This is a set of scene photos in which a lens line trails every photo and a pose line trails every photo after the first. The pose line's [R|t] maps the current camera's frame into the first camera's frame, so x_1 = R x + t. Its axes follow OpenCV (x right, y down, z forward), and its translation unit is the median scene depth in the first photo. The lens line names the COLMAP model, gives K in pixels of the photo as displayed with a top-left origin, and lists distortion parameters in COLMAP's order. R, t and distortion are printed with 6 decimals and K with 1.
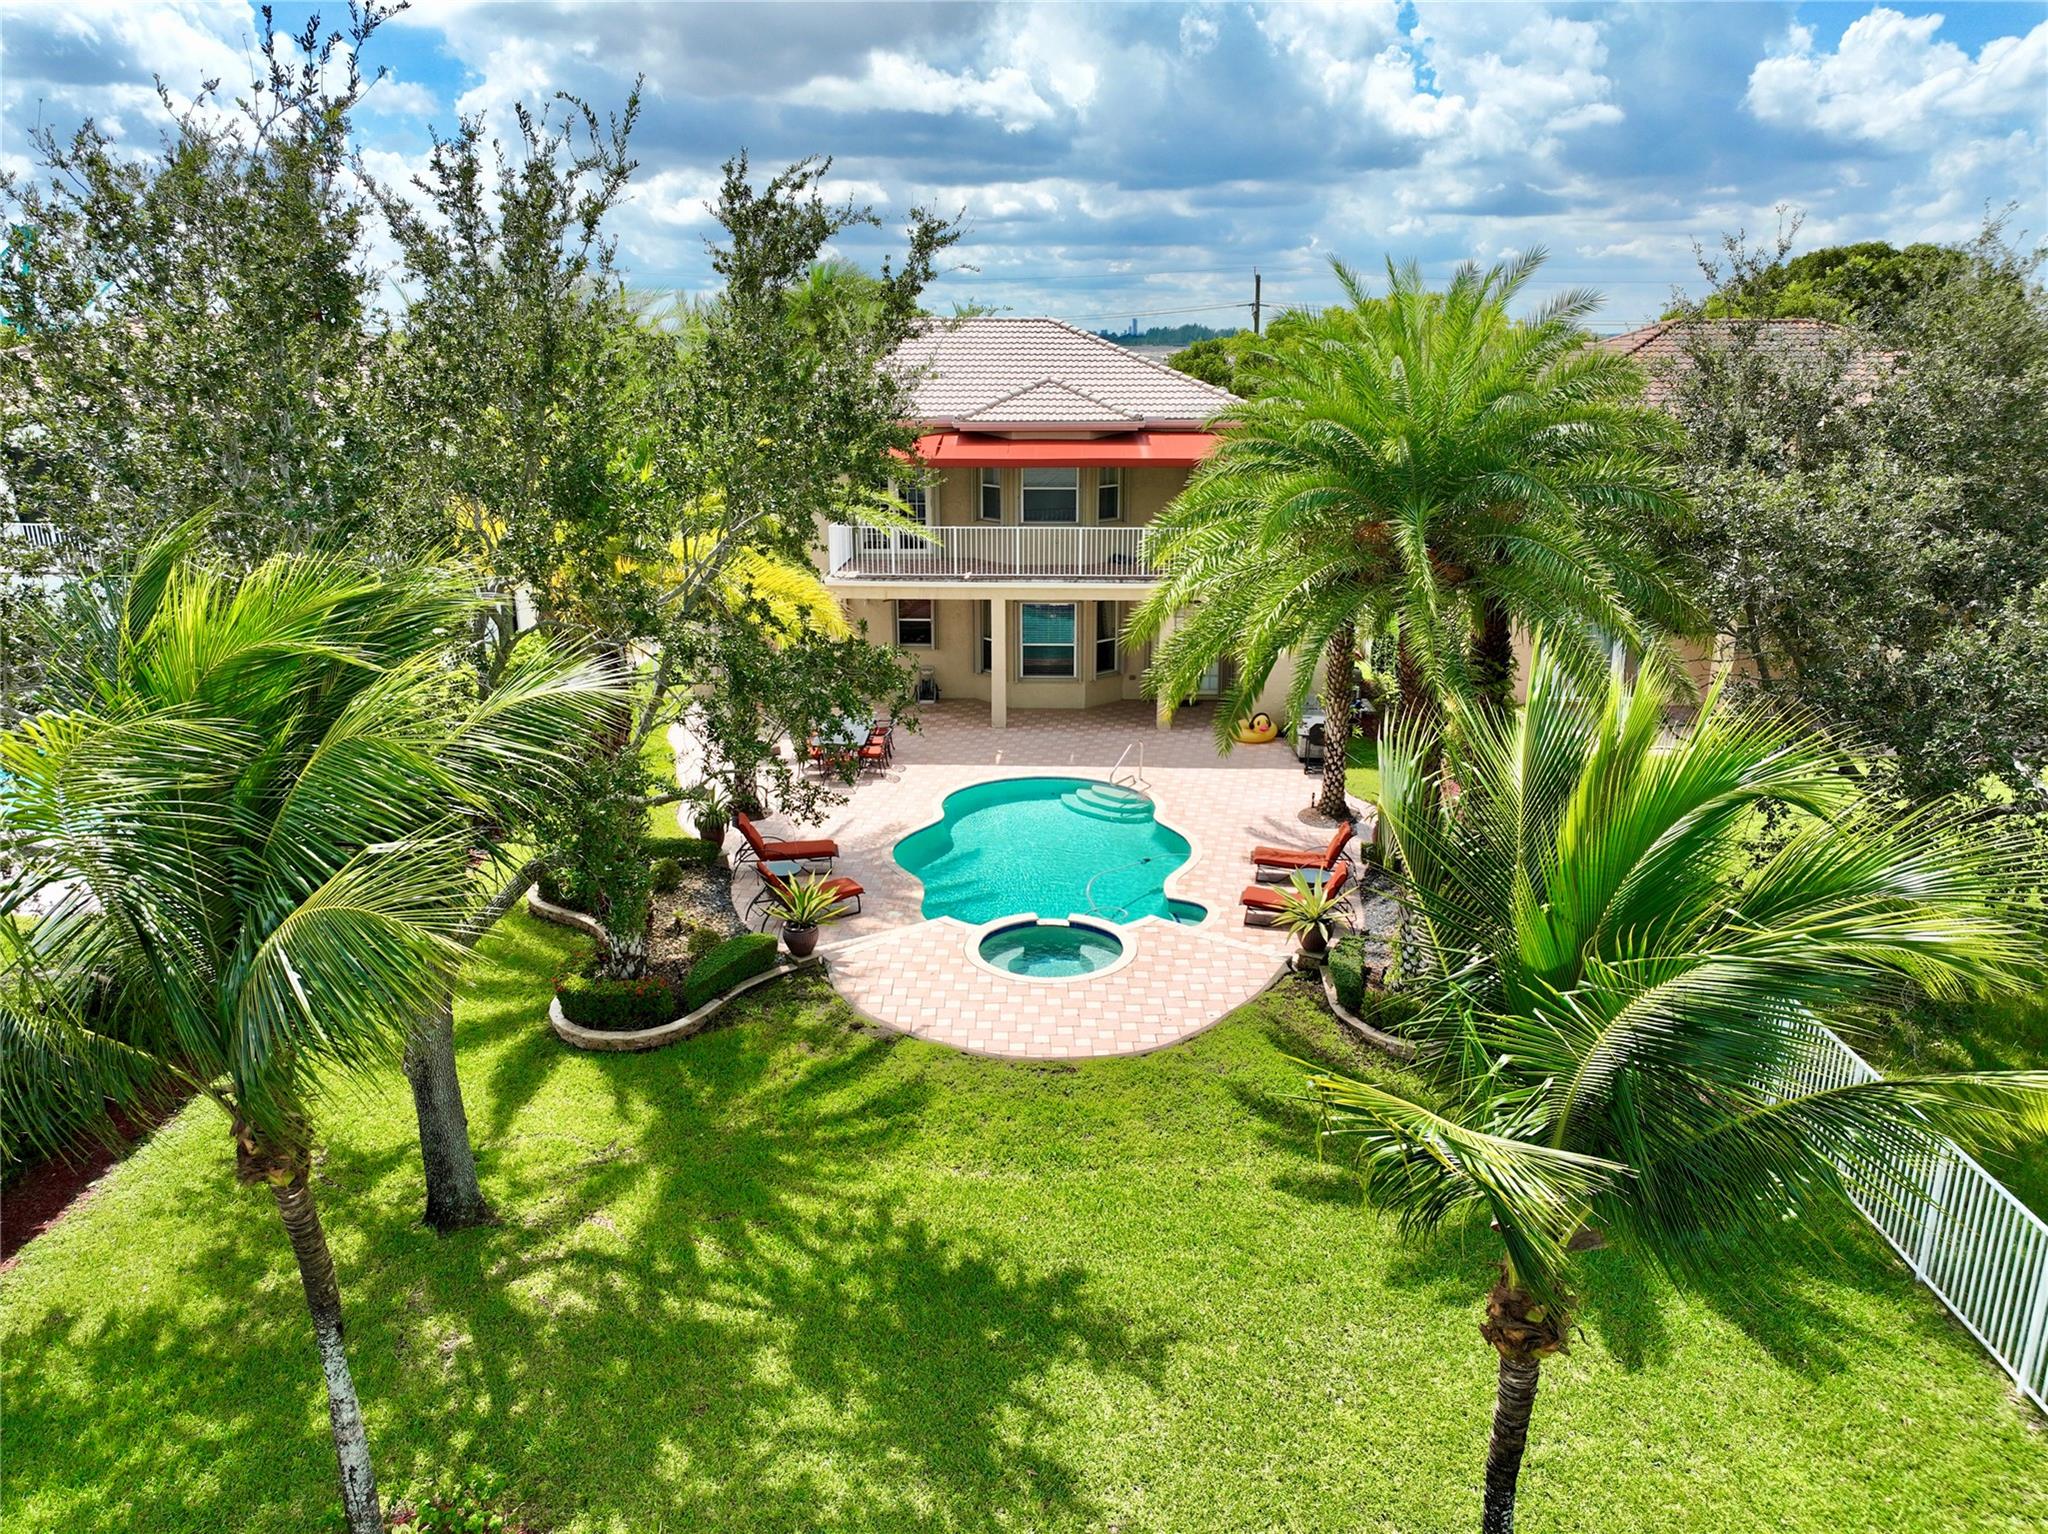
lens RADIAL K [[1441.0, 0, 1023.9], [0, 1441.0, 760.2], [0, 0, 1]] dist [-0.010529, 0.026295]
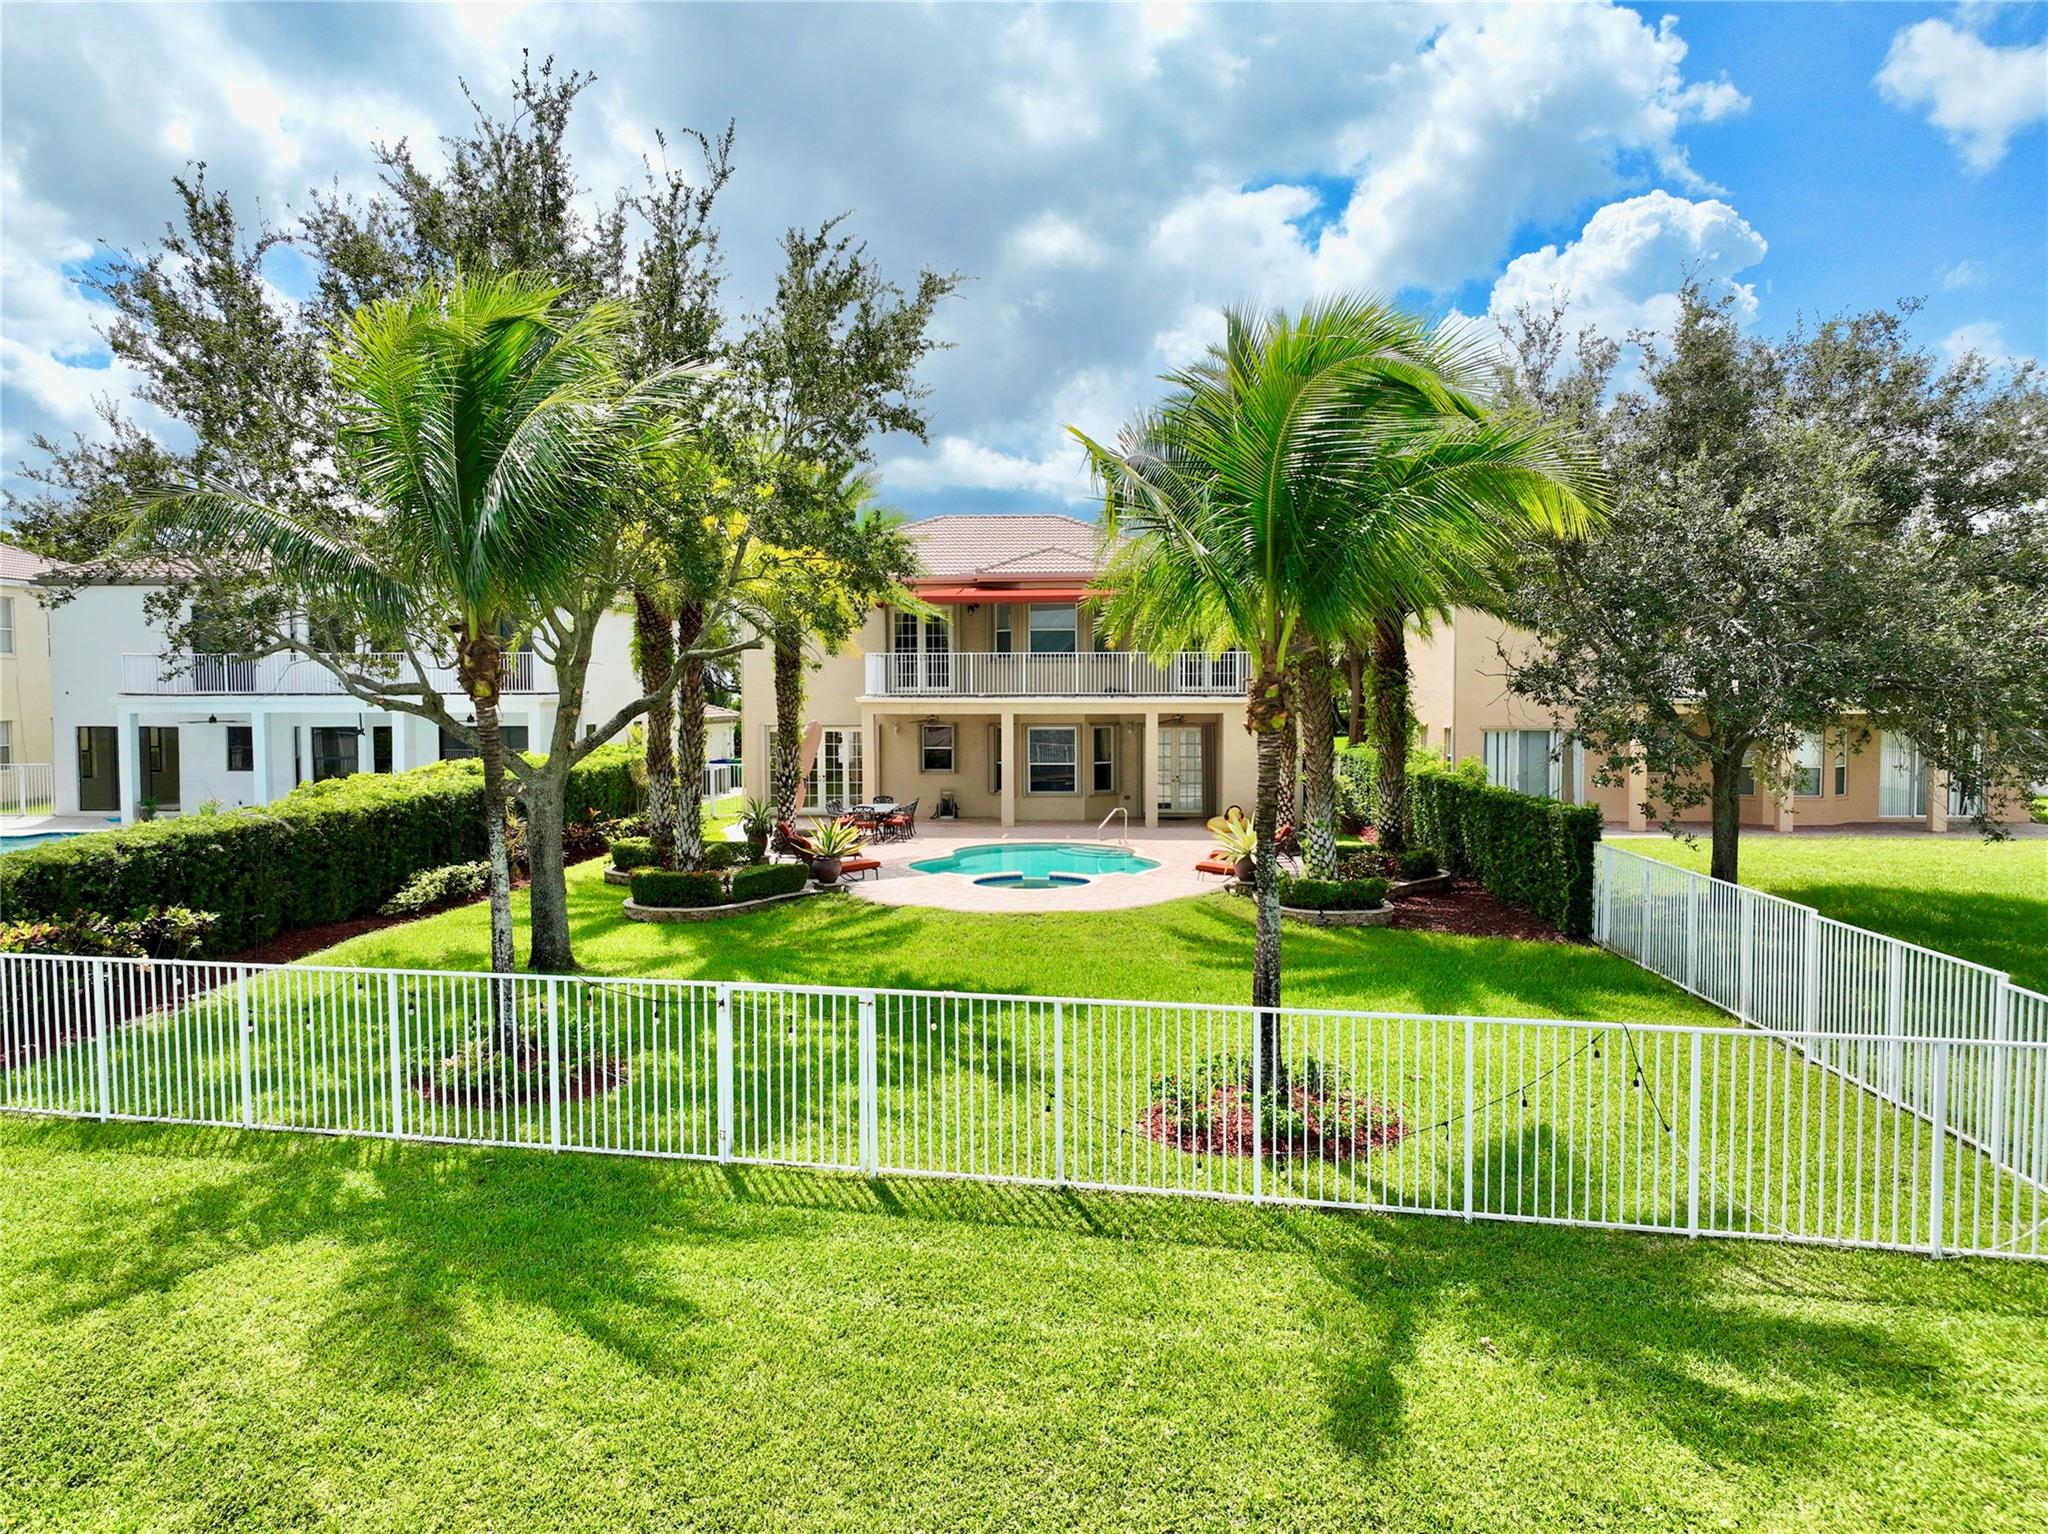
lens RADIAL K [[1434.0, 0, 1028.9], [0, 1434.0, 765.7], [0, 0, 1]] dist [0.005131, 0.002539]
pose [[0.999660, -0.002686, -0.025955, 0.055052], [-0.003274, 0.973910, -0.226909, 0.354817], [0.025887, 0.226917, 0.973570, -0.231668]]
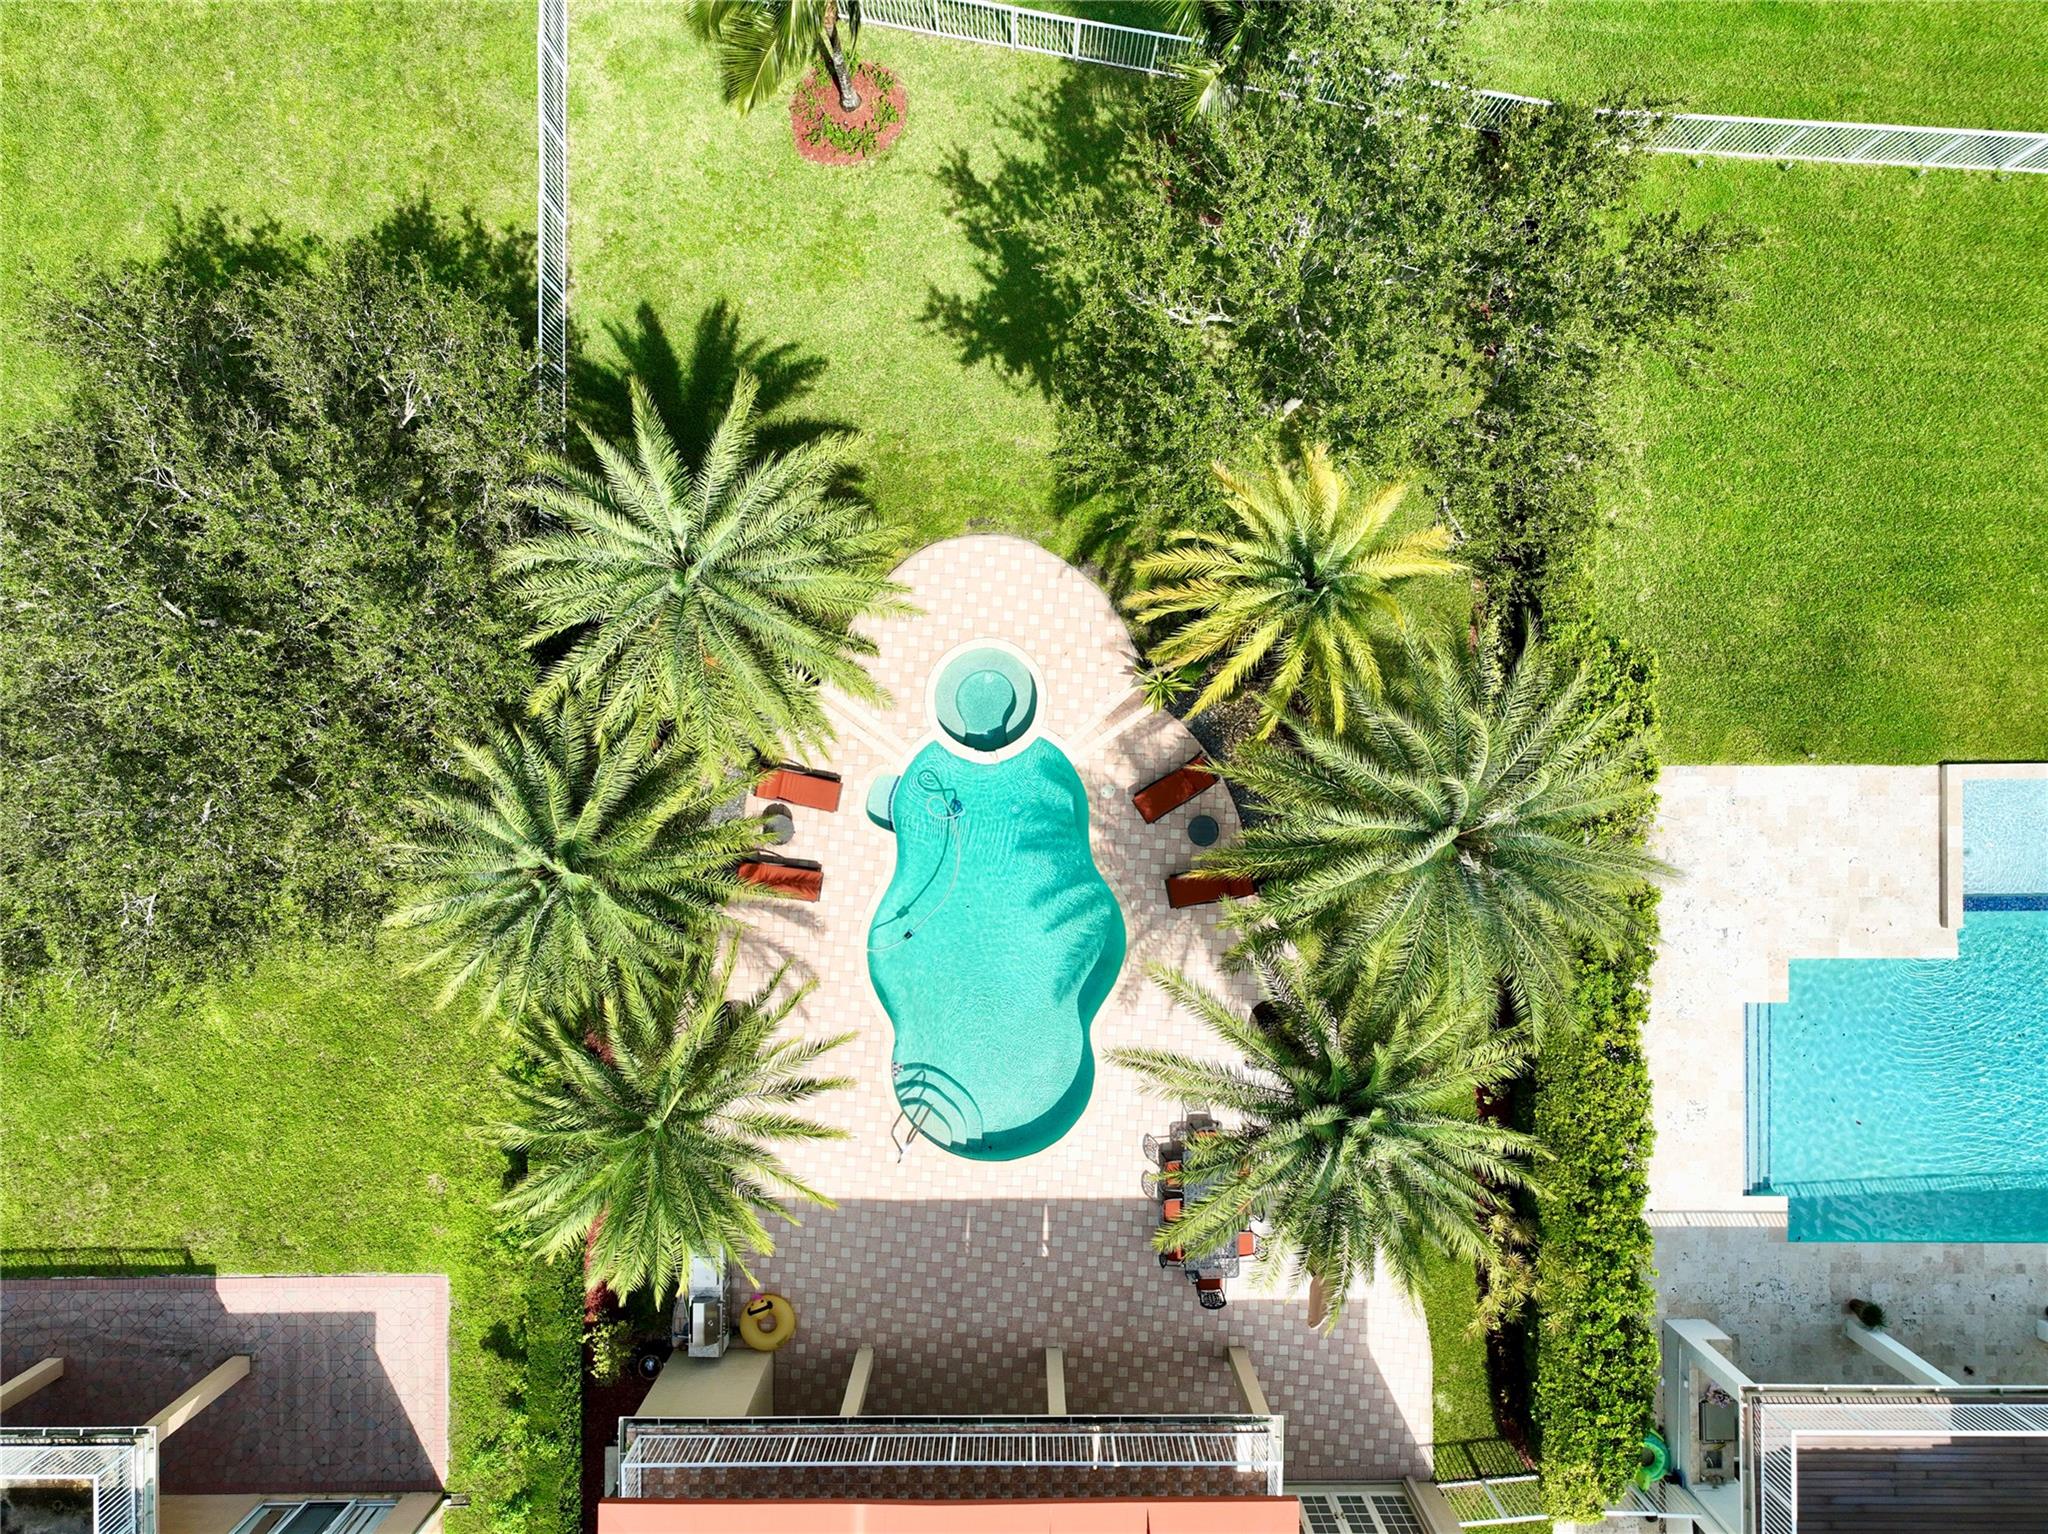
lens RADIAL K [[1441.0, 0, 1023.9], [0, 1441.0, 760.2], [0, 0, 1]] dist [-0.010529, 0.026295]
pose [[-0.999254, 0.026612, -0.028003, 0.021377], [-0.033970, -0.260153, 0.964970, -1.406852], [0.018395, 0.965201, 0.260862, 0.791492]]
